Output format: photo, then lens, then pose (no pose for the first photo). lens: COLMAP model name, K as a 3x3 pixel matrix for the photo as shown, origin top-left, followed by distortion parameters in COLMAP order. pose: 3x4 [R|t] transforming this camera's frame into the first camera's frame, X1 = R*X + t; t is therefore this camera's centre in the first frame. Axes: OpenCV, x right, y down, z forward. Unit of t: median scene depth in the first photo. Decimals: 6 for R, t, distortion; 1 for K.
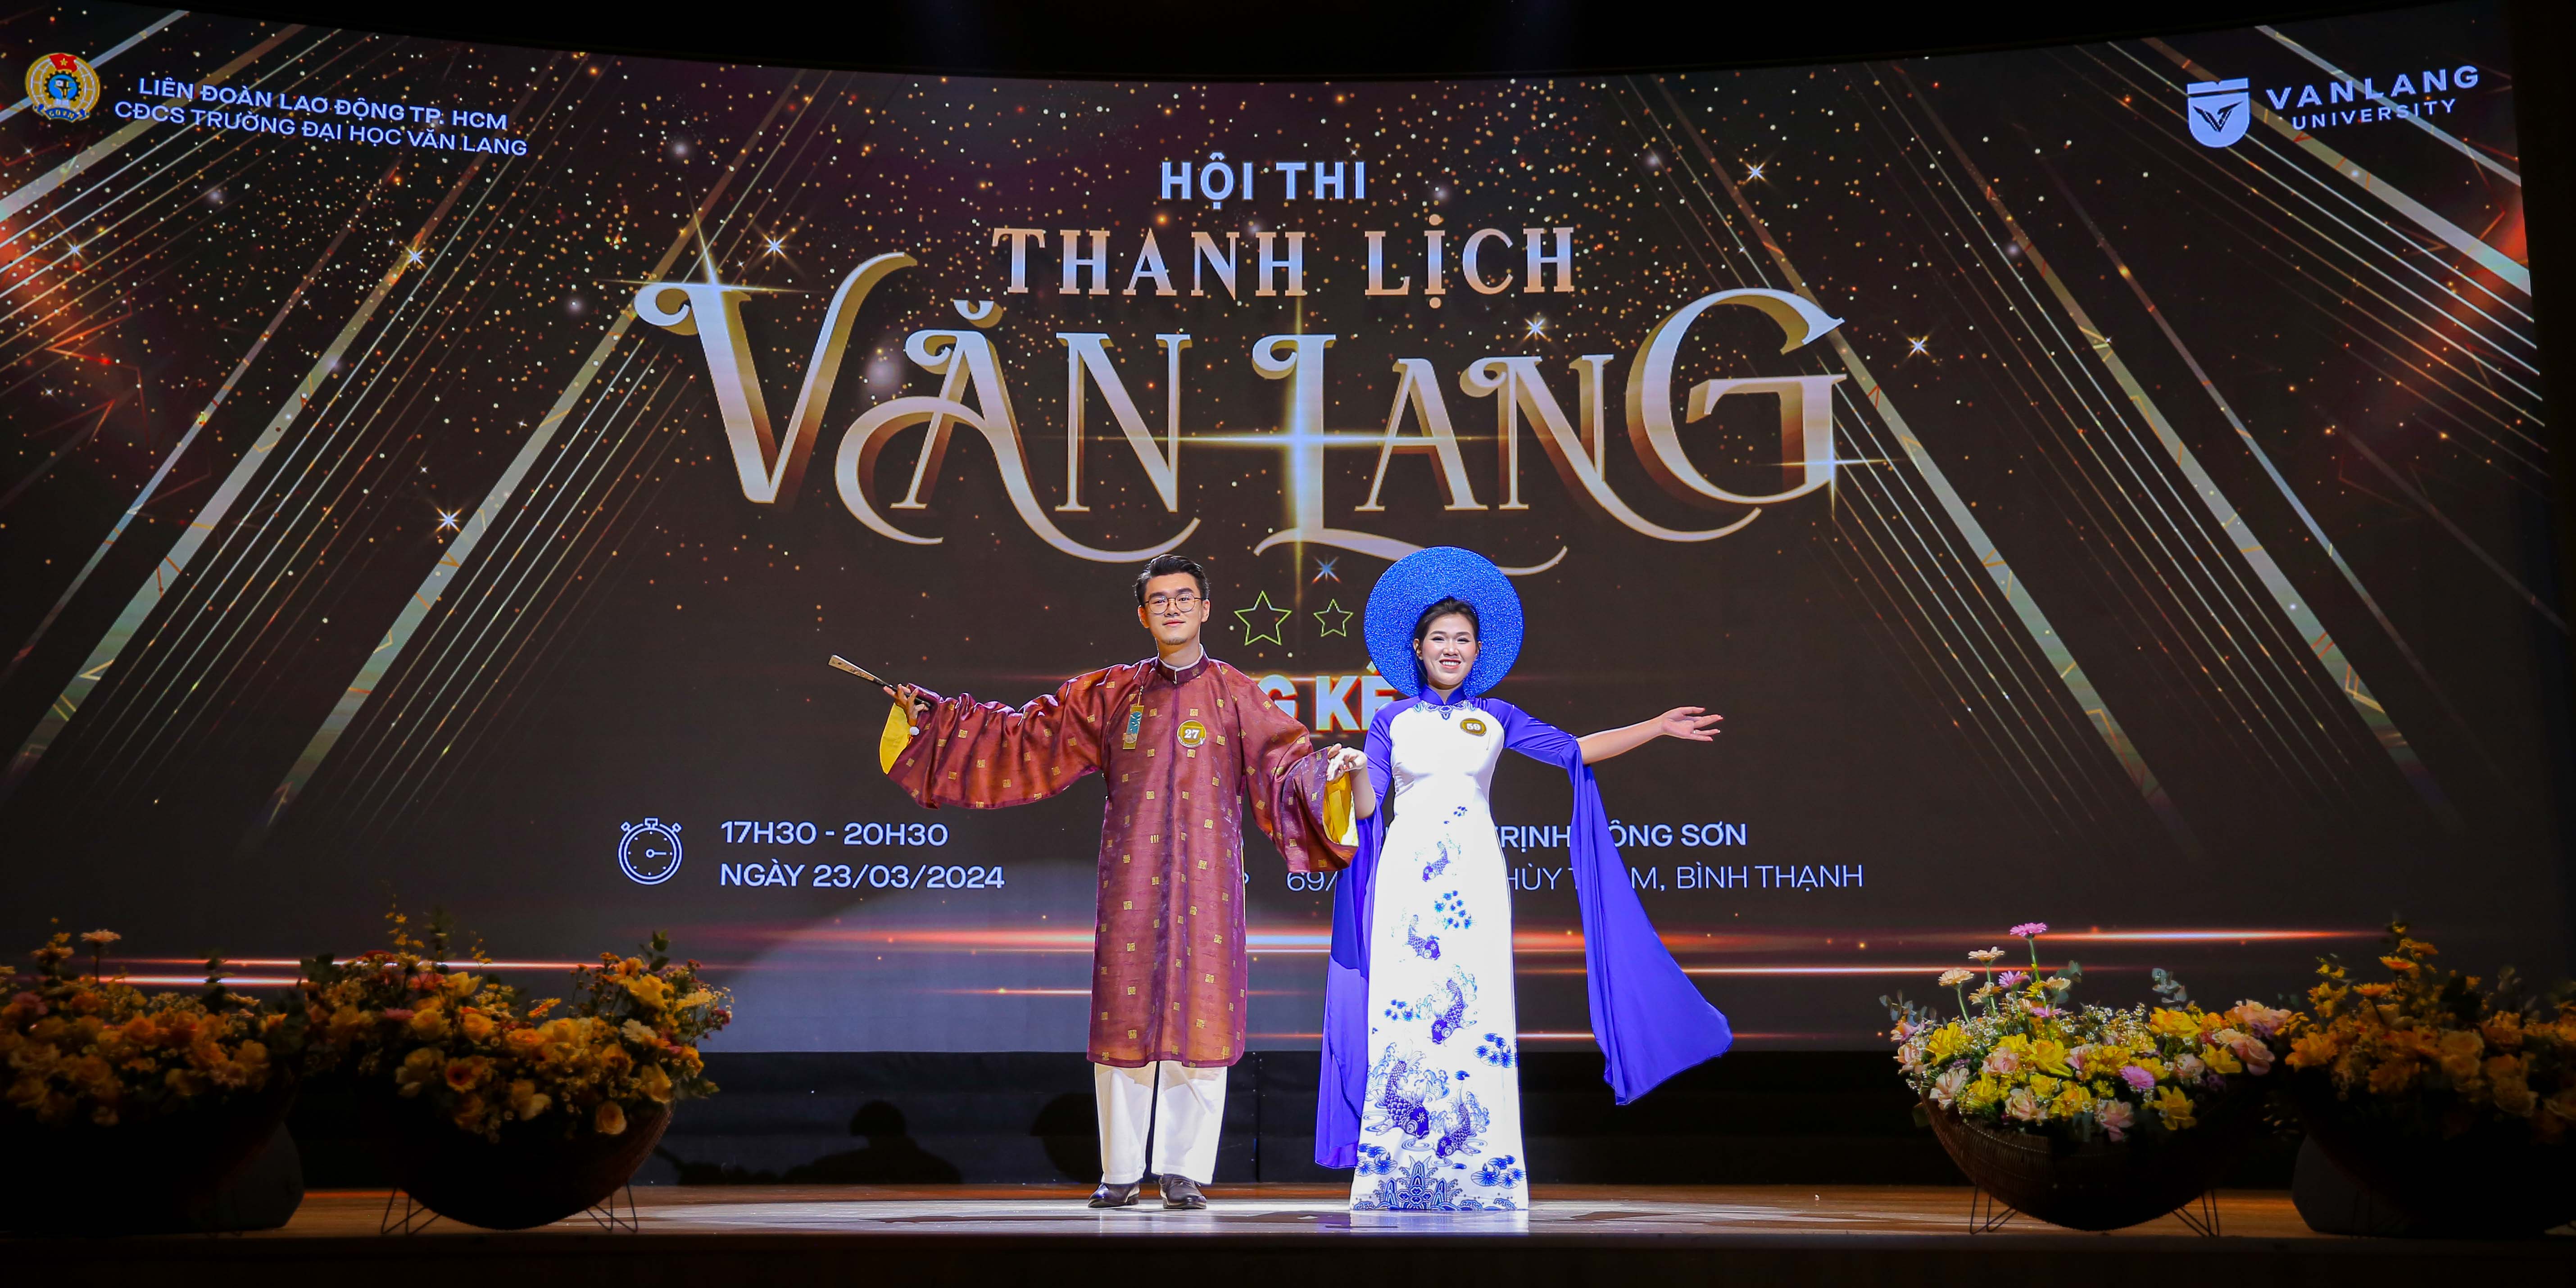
lens RADIAL K [[3360.7, 0, 1273.9], [0, 3360.7, 591.6], [0, 0, 1]] dist [0.061735, 0.084466]
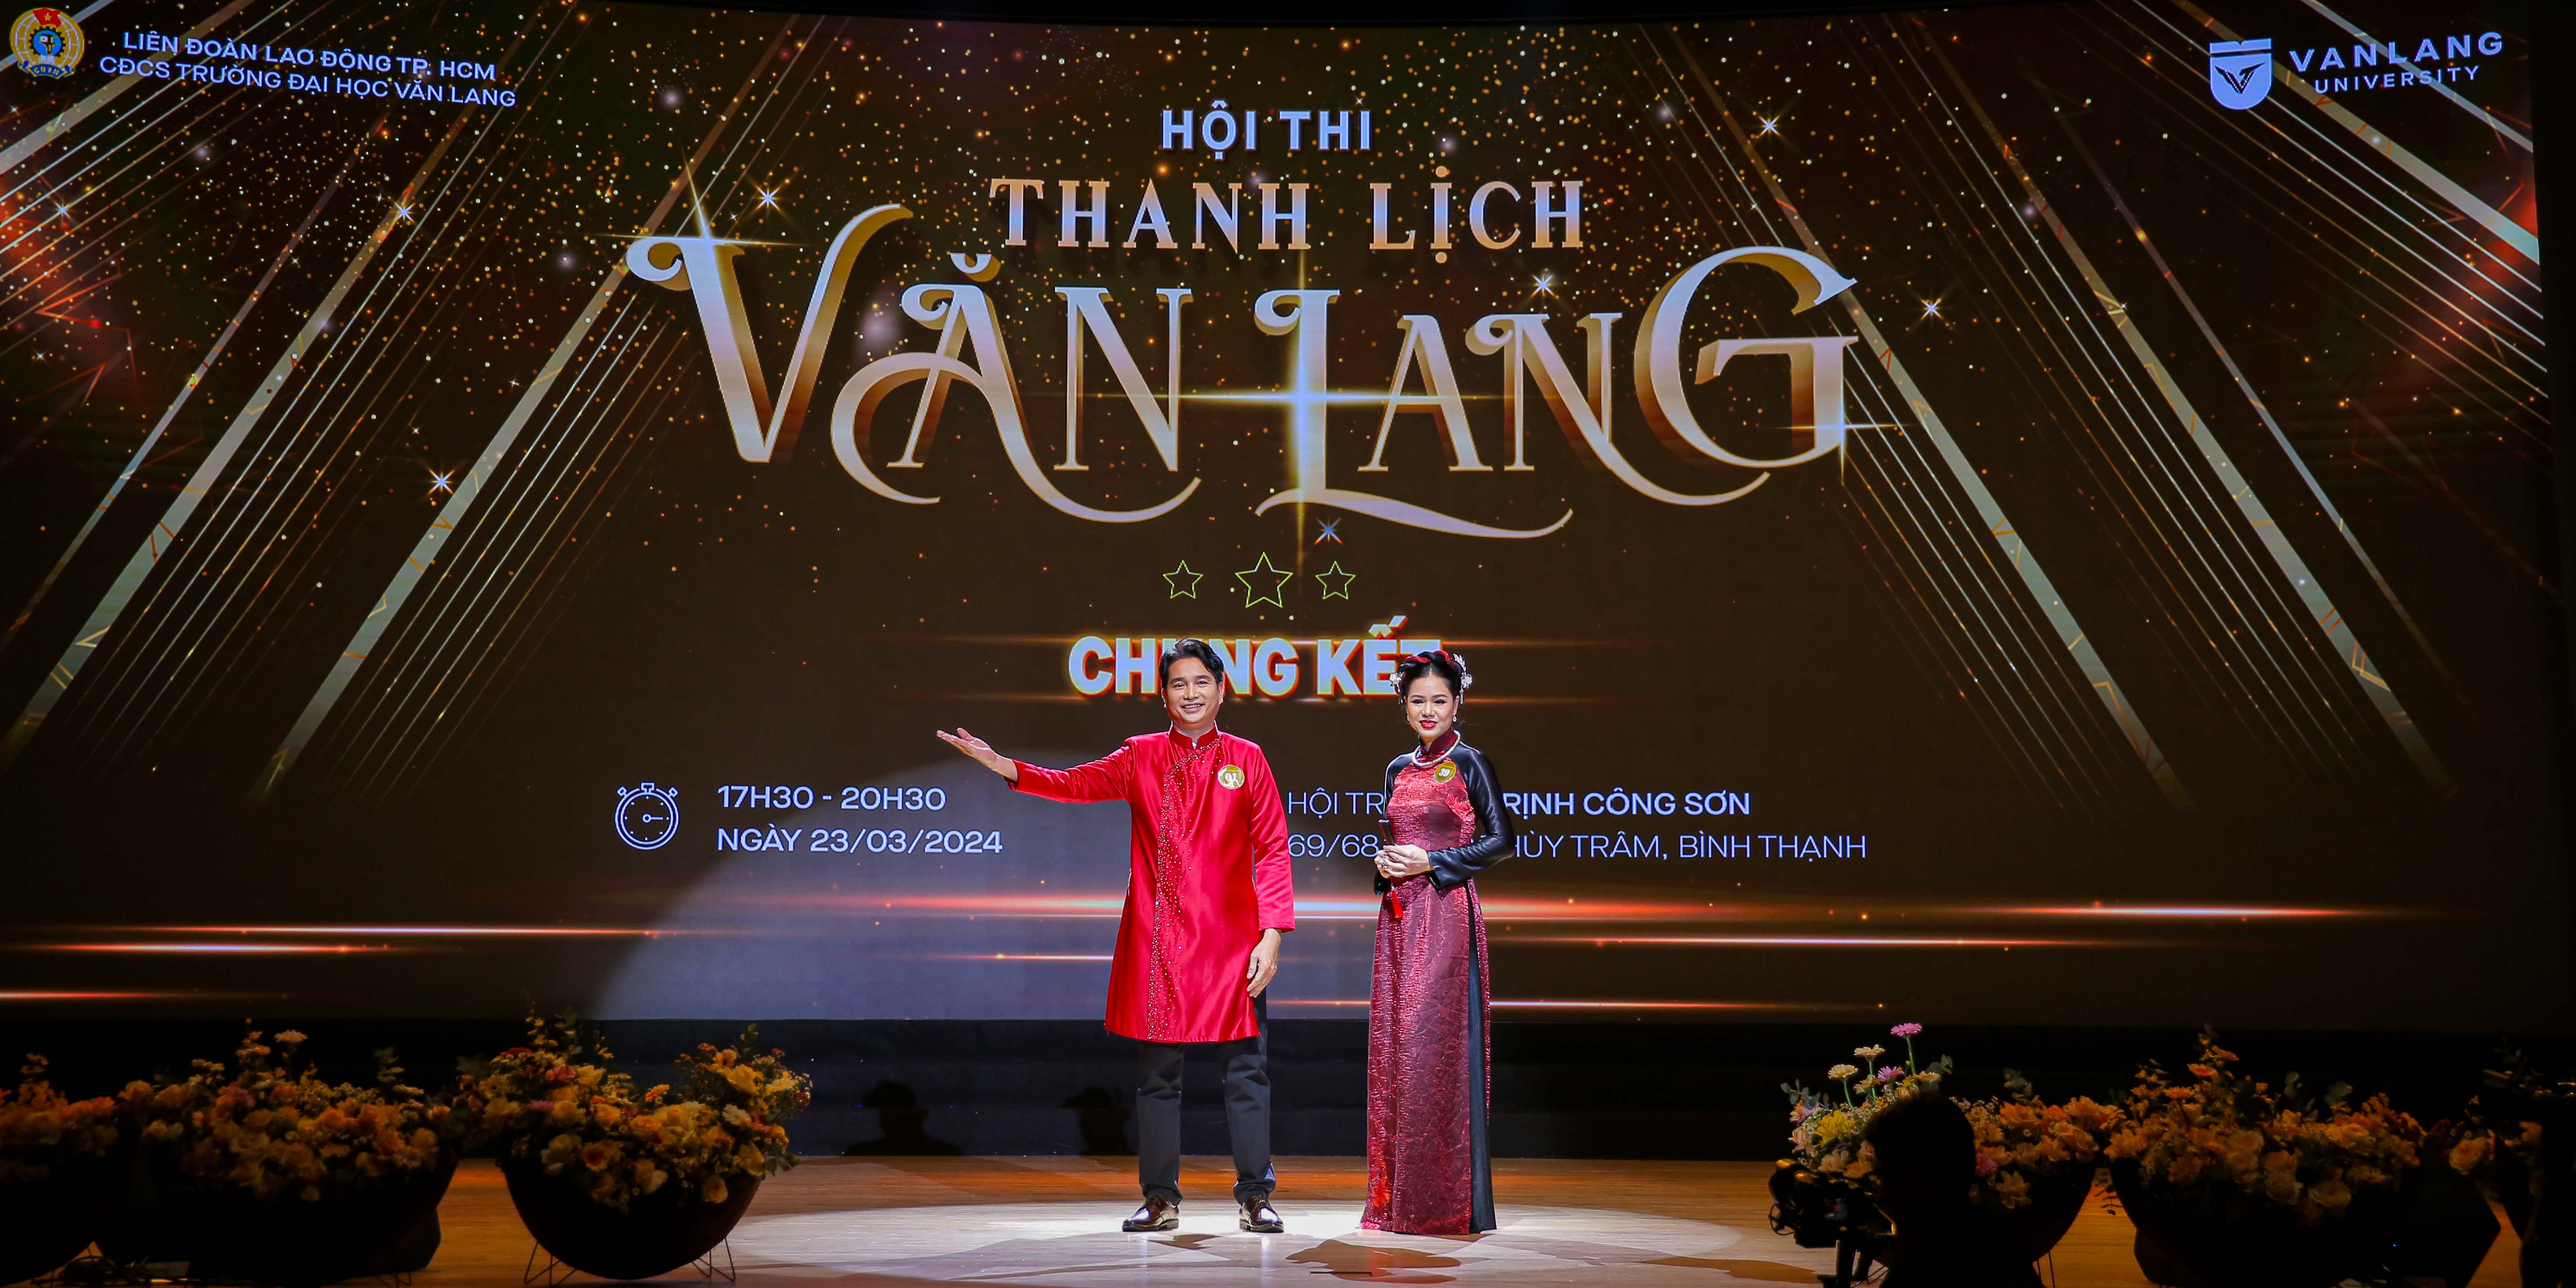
lens RADIAL K [[4859.7, 0, 1279.7], [0, 4859.7, 382.8], [0, 0, 1]] dist [0.166469, -0.034870]
pose [[0.999986, 0.004872, -0.001896, 0.003781], [-0.004735, 0.997774, 0.066521, -0.146174], [0.002216, -0.066511, 0.997783, -0.425122]]
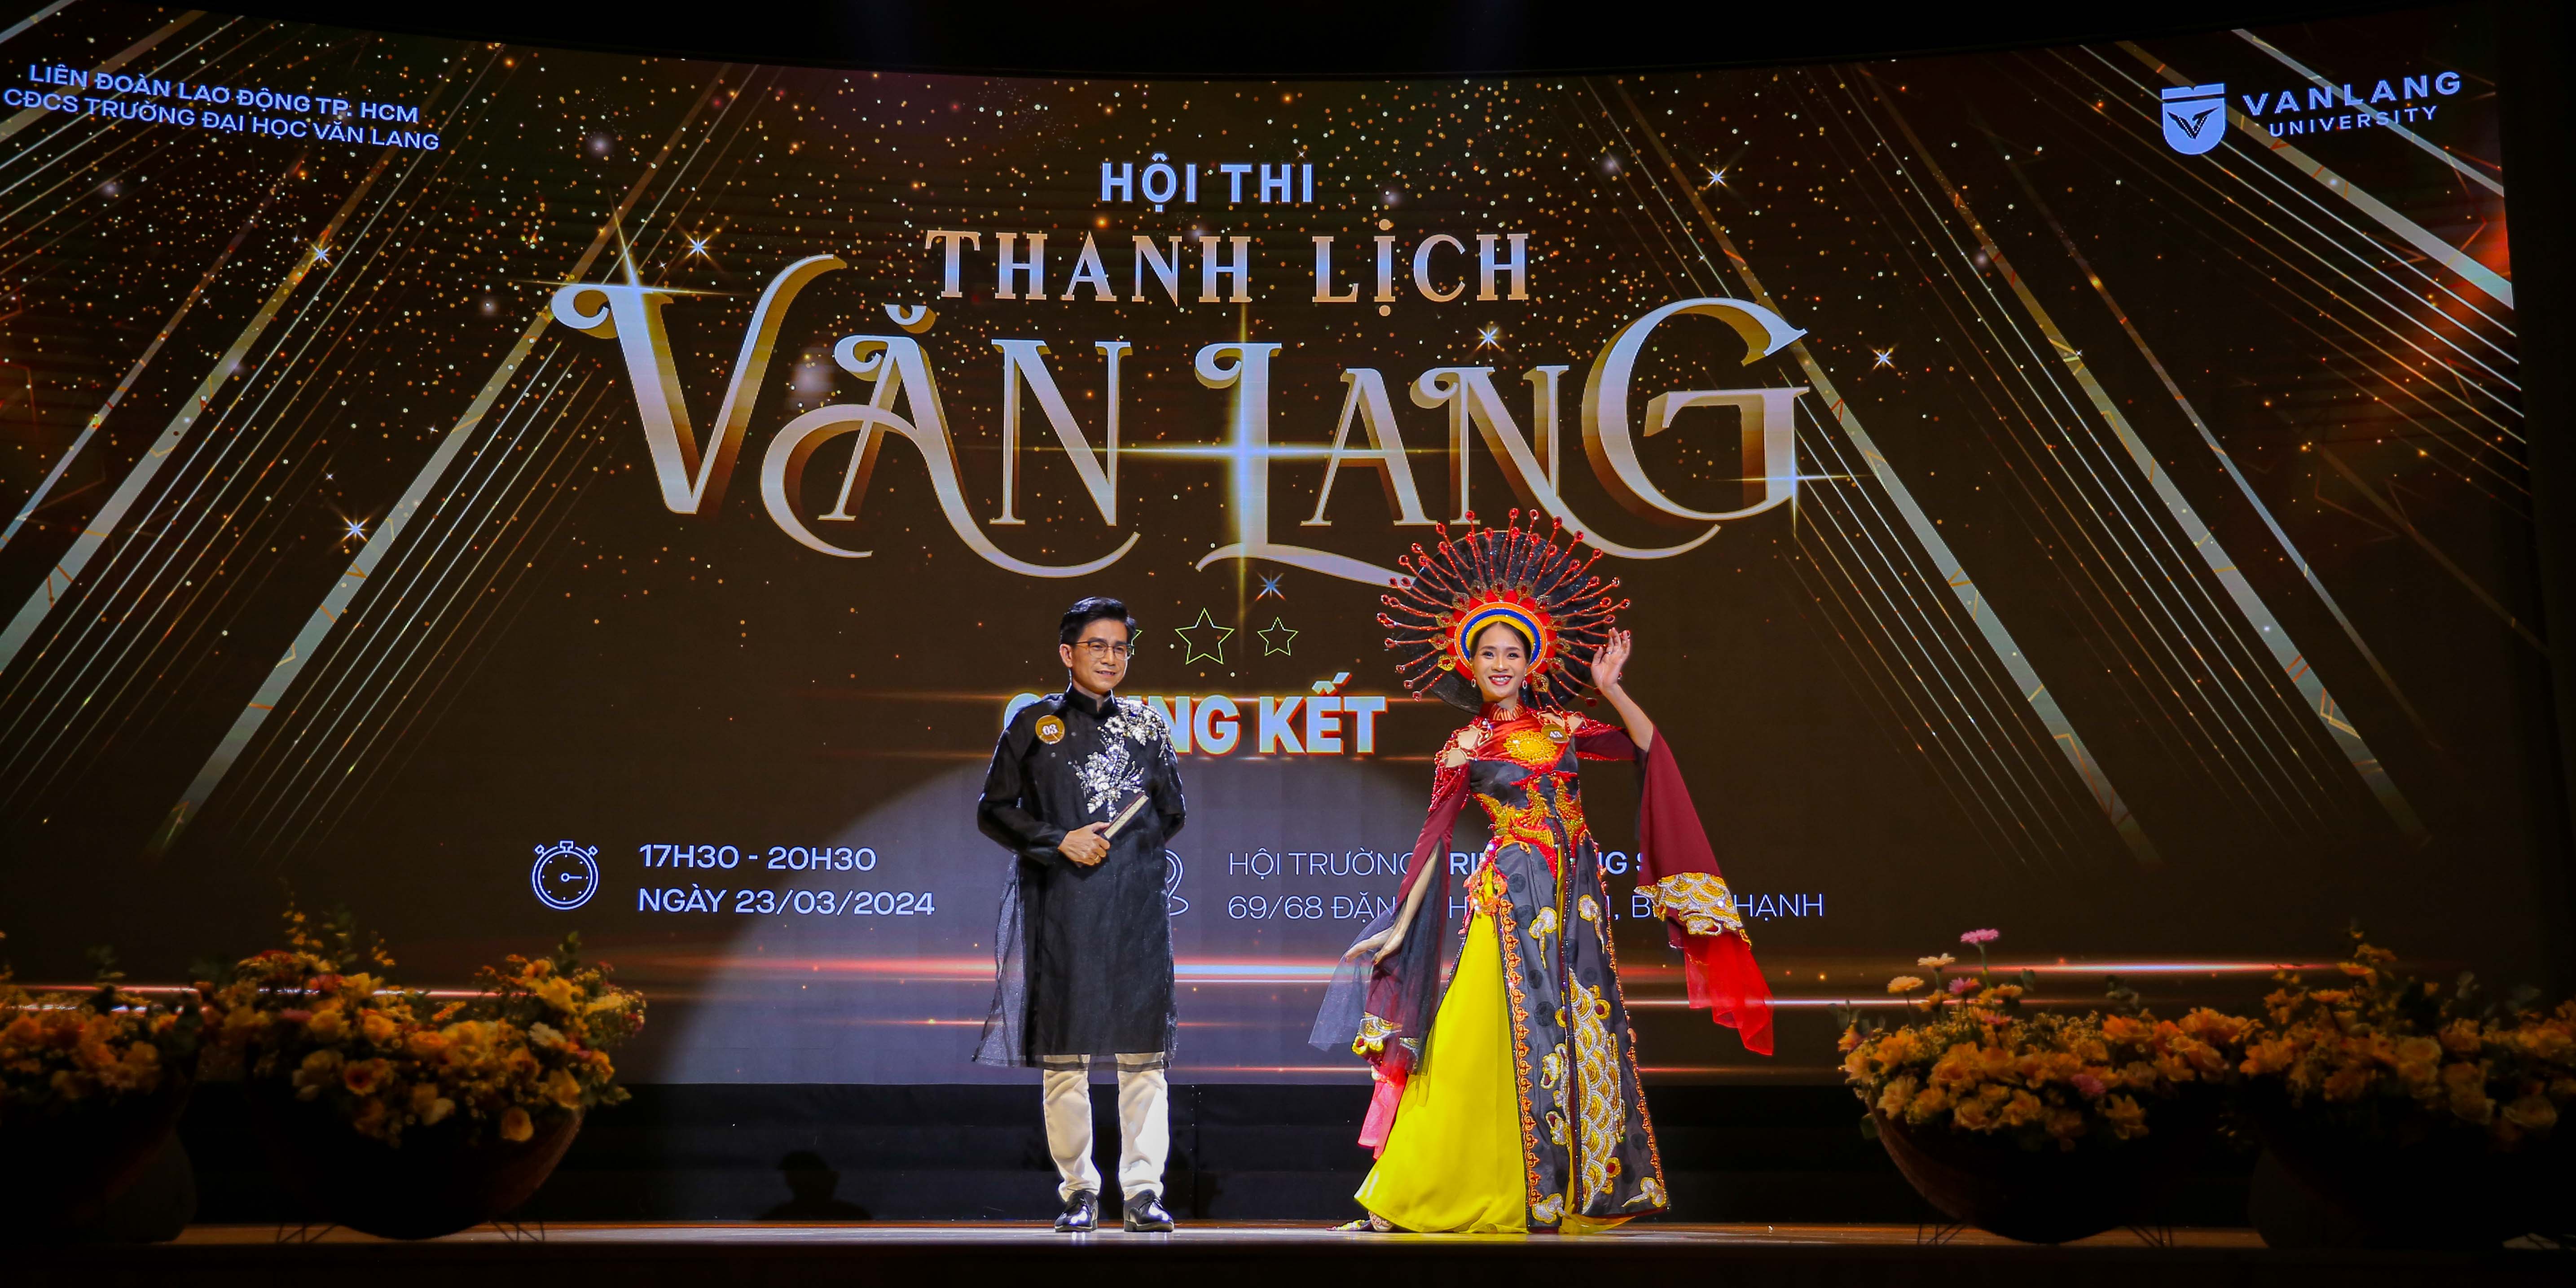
lens RADIAL K [[3516.9, 0, 1288.0], [0, 3516.9, 644.0], [0, 0, 1]] dist [0.074789, 0.117931]
pose [[0.999855, 0.004829, 0.016346, 0.004196], [-0.004820, 0.999988, -0.000551, 0.010698], [-0.016349, 0.000472, 0.999866, -0.009607]]
